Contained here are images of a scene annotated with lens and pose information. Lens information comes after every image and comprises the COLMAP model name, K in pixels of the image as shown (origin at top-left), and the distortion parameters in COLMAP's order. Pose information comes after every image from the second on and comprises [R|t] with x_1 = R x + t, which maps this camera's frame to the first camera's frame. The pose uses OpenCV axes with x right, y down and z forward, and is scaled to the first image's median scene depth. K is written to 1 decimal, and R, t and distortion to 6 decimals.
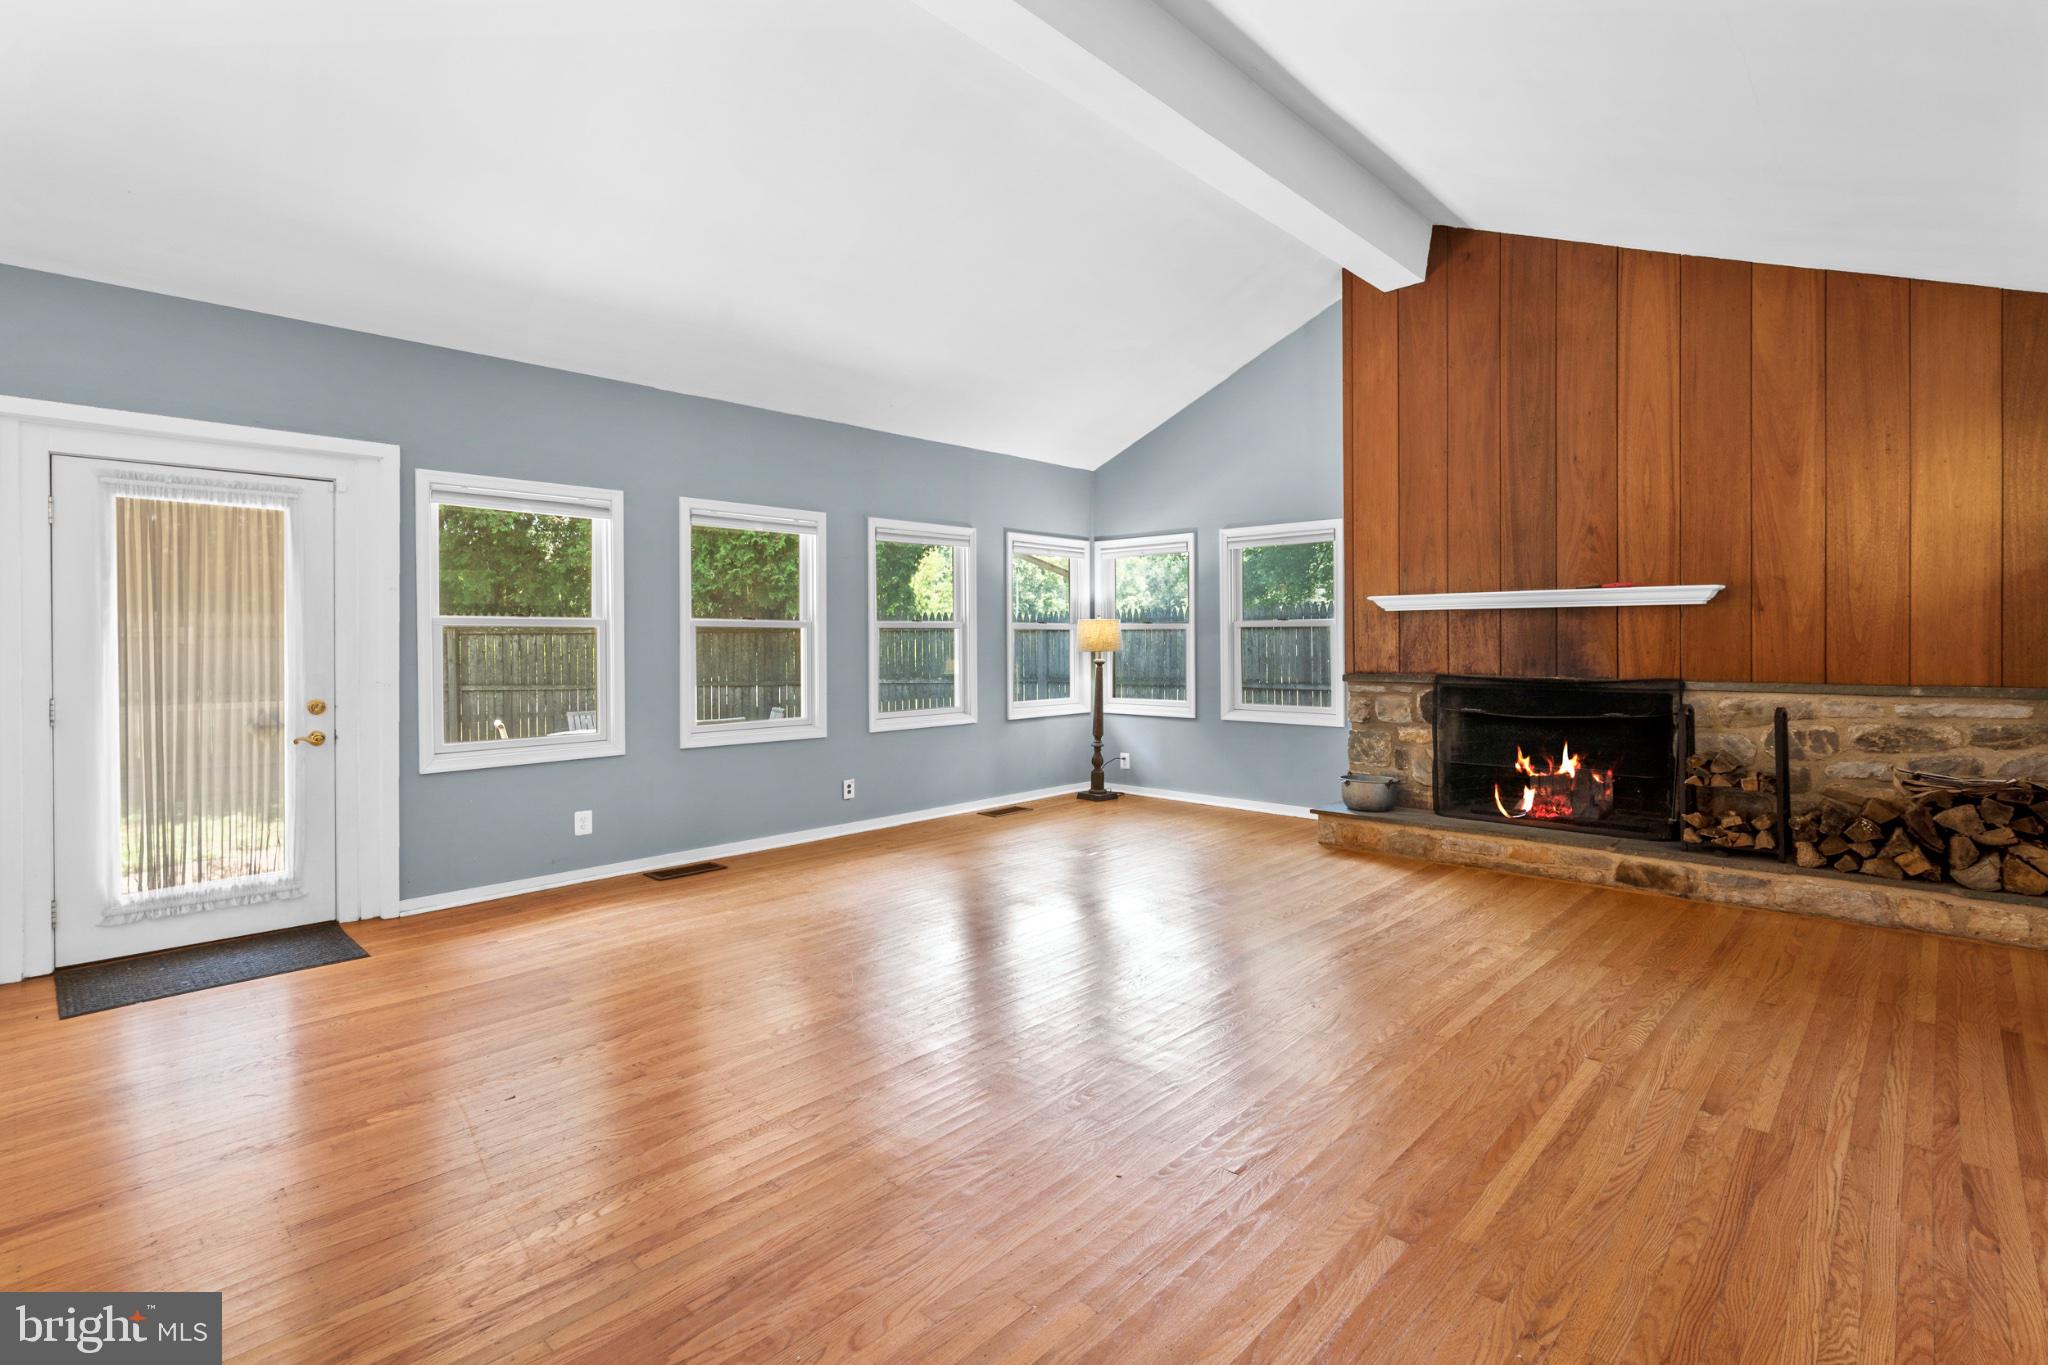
lens RADIAL K [[954.4, 0, 1039.3], [0, 954.4, 647.3], [0, 0, 1]] dist [-0.005599, 0.001951]
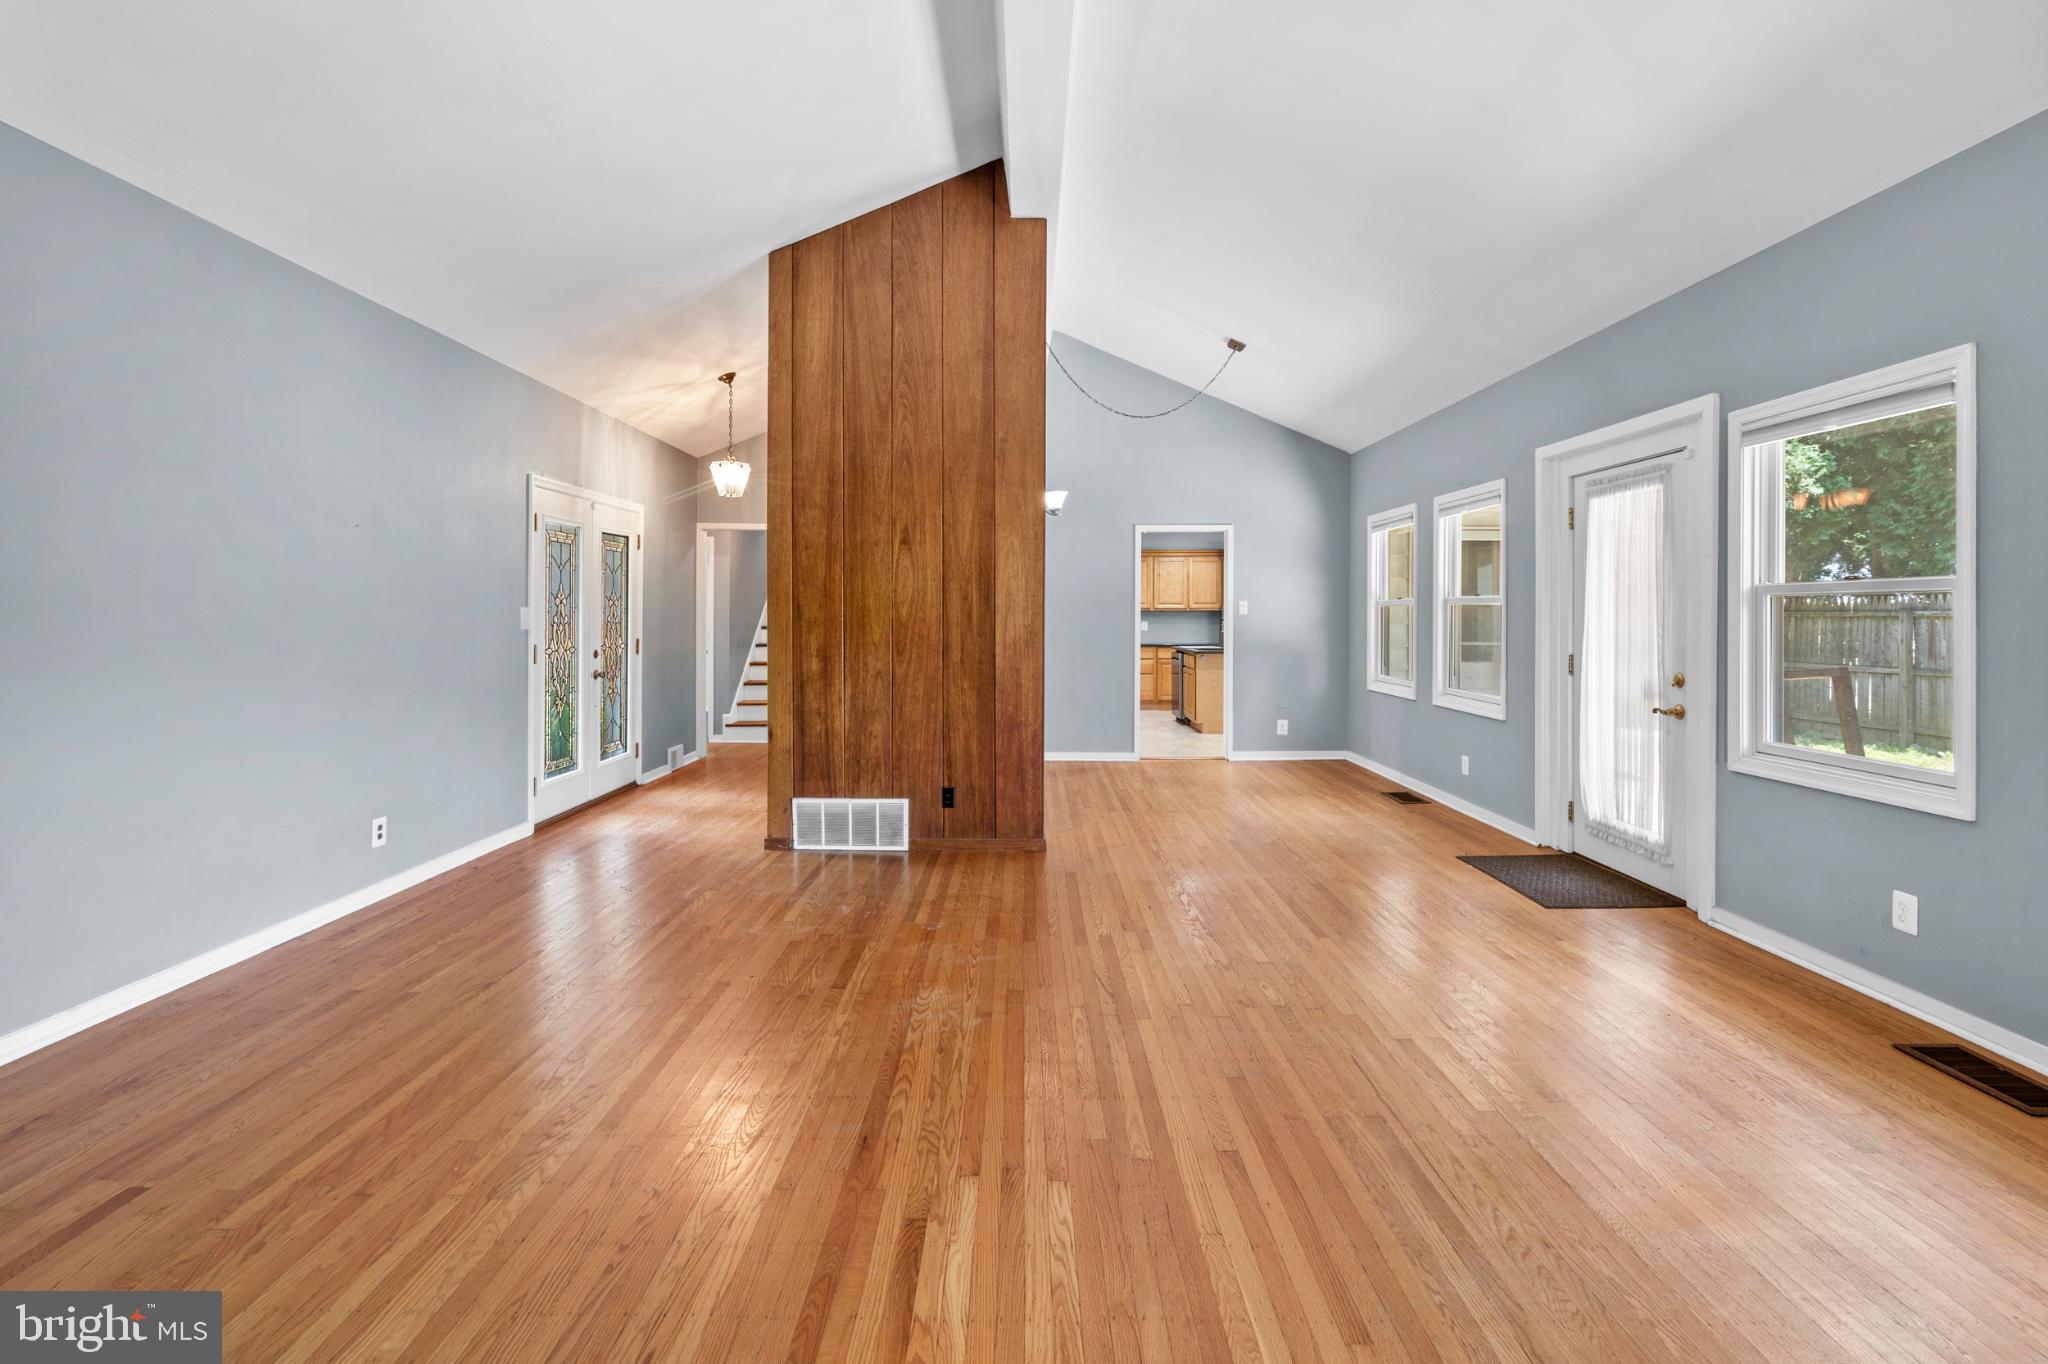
lens RADIAL K [[954.4, 0, 1024.3], [0, 954.4, 619.7], [0, 0, 1]] dist [-0.005599, 0.001951]
pose [[-0.728391, 0.006475, -0.685131, 0.323884], [-0.002865, 0.999918, 0.012495, -0.008685], [0.685156, 0.011064, -0.728313, 0.972751]]
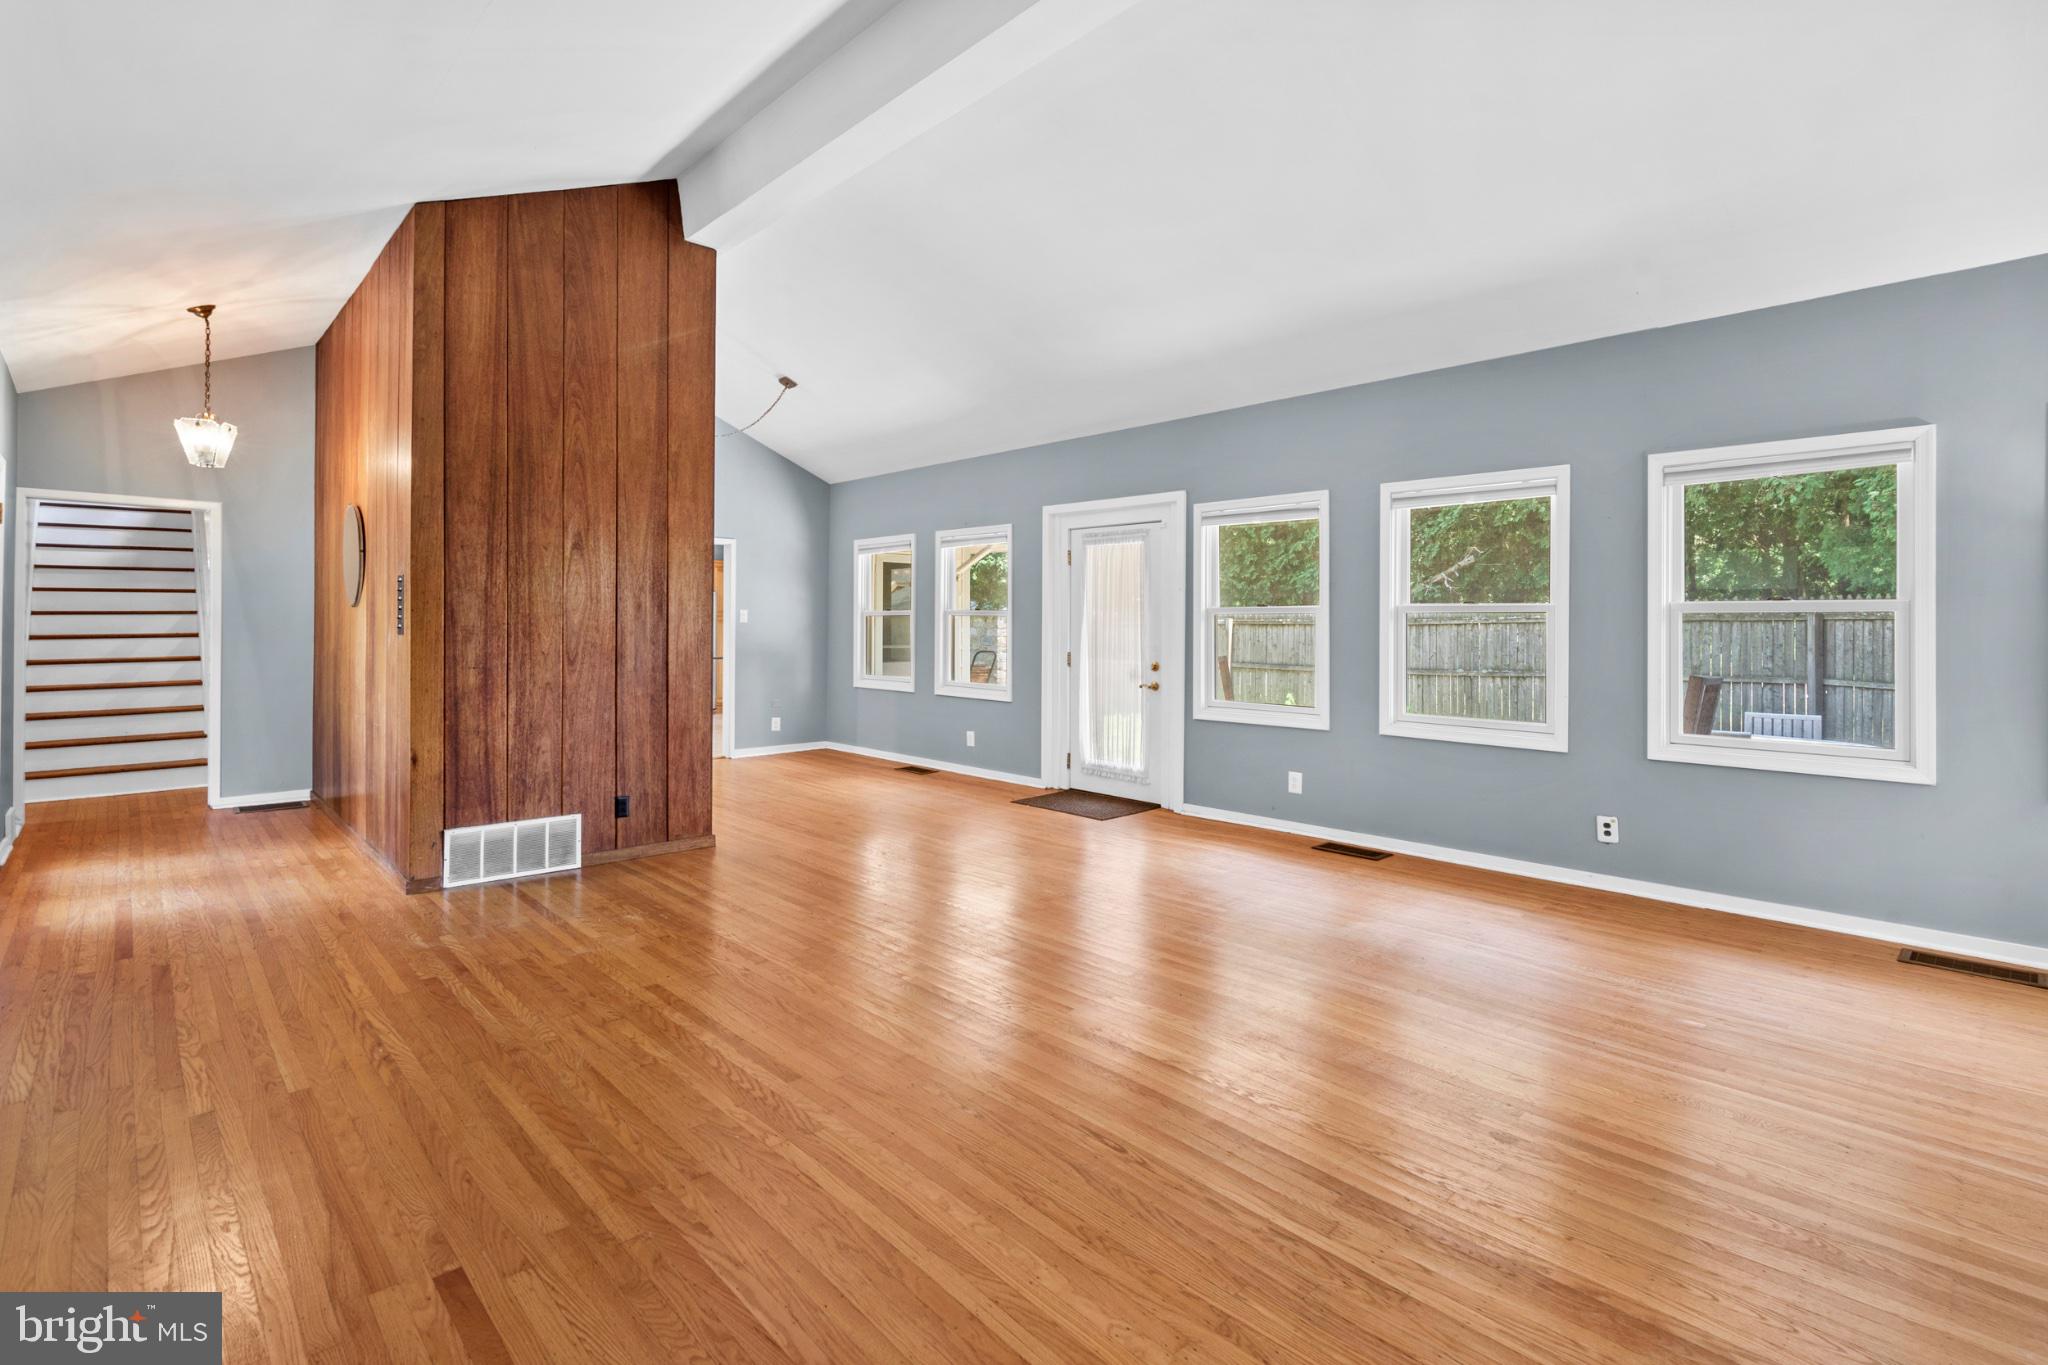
lens RADIAL K [[954.4, 0, 1023.0], [0, 954.4, 622.5], [0, 0, 1]] dist [-0.005599, 0.001951]
pose [[-0.058836, 0.002142, -0.998265, 0.645762], [-0.012530, 0.999917, 0.002884, -0.009387], [0.998189, 0.012678, -0.058805, 0.677300]]
